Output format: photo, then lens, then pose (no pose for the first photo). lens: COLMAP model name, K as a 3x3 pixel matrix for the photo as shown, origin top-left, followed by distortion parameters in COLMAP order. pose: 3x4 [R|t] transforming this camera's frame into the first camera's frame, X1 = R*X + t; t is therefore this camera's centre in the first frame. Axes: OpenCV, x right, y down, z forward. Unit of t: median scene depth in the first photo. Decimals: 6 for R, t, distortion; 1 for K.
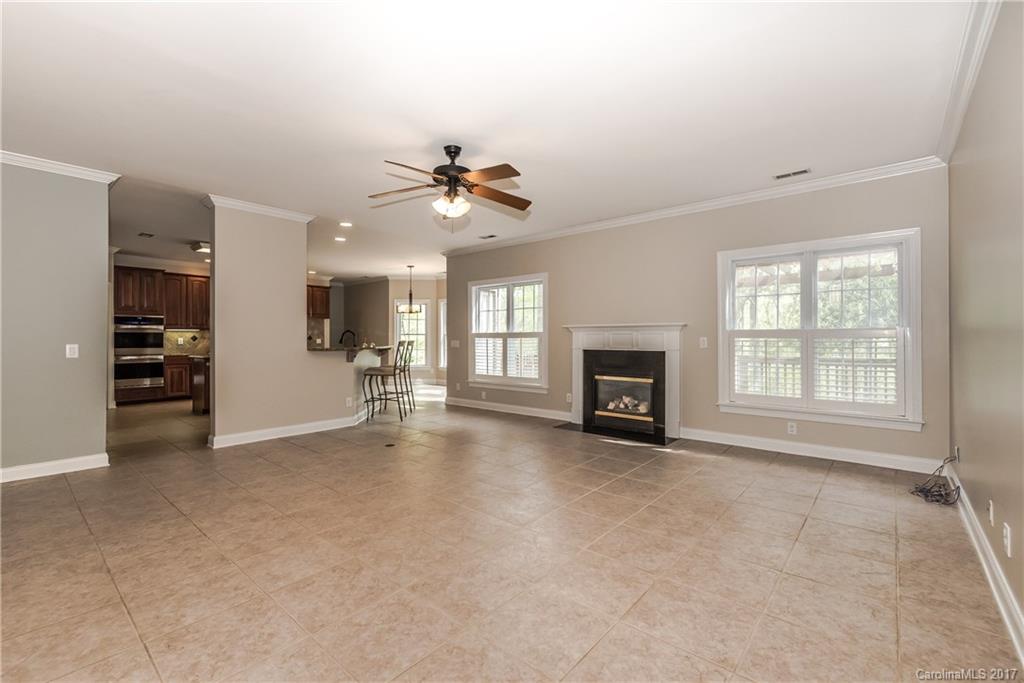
lens RADIAL K [[442.5, 0, 507.9], [0, 442.5, 337.5], [0, 0, 1]] dist [-0.000209, -0.000541]
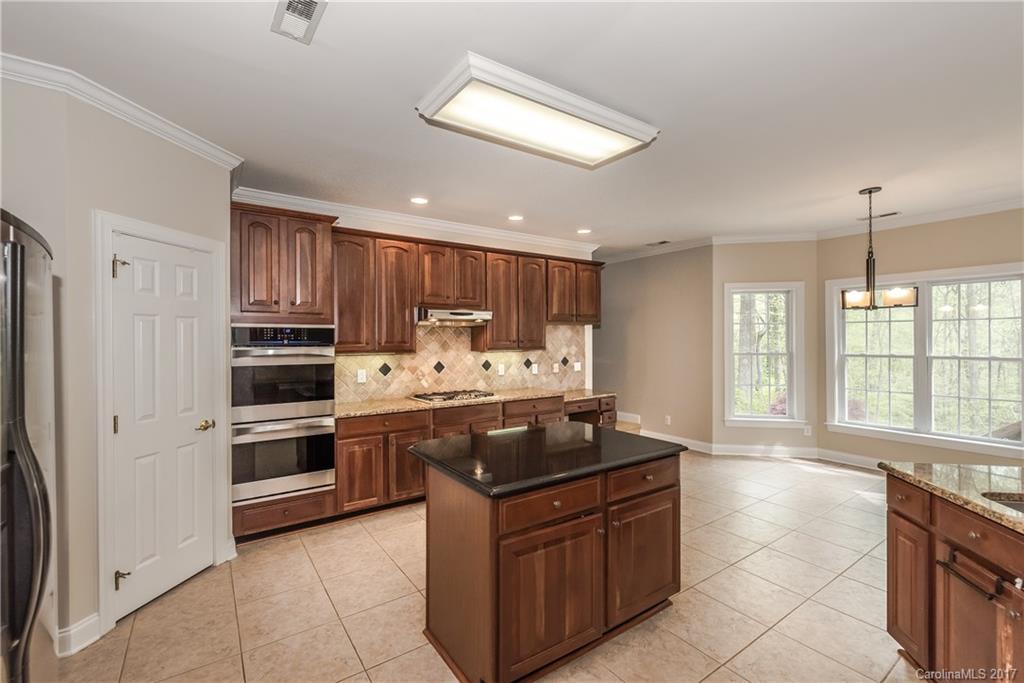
lens RADIAL K [[442.5, 0, 507.9], [0, 442.5, 337.5], [0, 0, 1]] dist [-0.000209, -0.000541]
pose [[0.970350, -0.001905, -0.241698, -0.538779], [0.001526, 0.999997, -0.001756, -0.037077], [0.241701, 0.001335, 0.970350, 0.658048]]
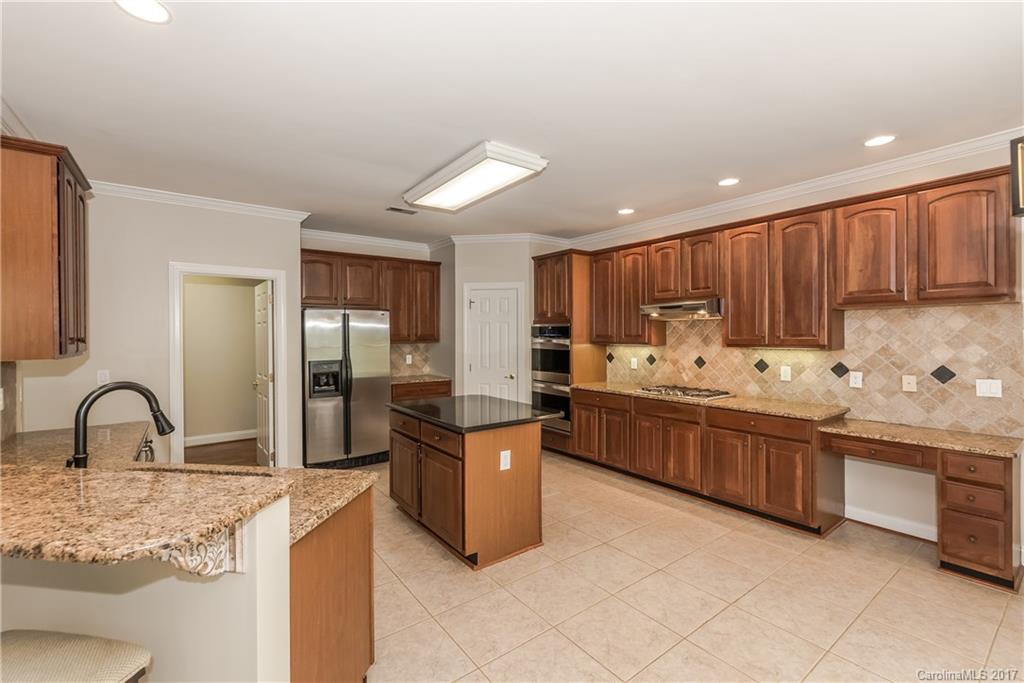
lens RADIAL K [[442.5, 0, 507.9], [0, 442.5, 337.5], [0, 0, 1]] dist [-0.000209, -0.000541]
pose [[-0.211040, 0.010769, -0.977418, -0.158179], [0.004795, 0.999939, 0.009982, -0.036979], [0.977466, -0.002581, -0.211079, 1.100317]]
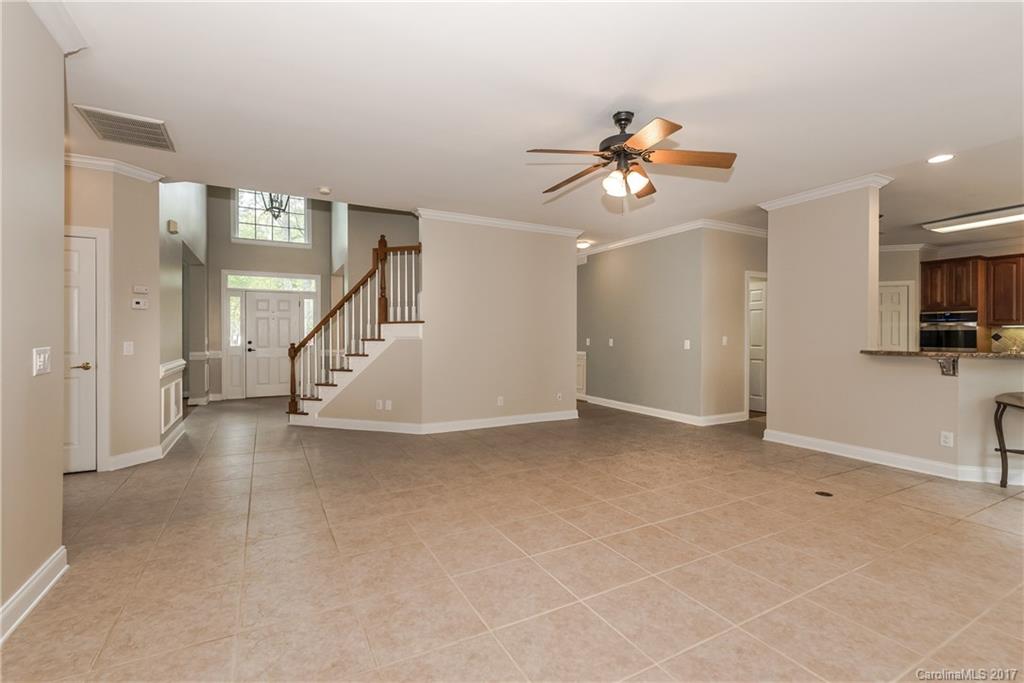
lens RADIAL K [[434.1, 0, 512.0], [0, 434.1, 341.5], [0, 0, 1]] dist [0.002662, 0.000062]
pose [[-0.328293, 0.015974, -0.944441, 0.315019], [-0.002843, 0.999836, 0.017899, -0.002494], [0.944572, 0.008561, -0.328193, 0.456015]]
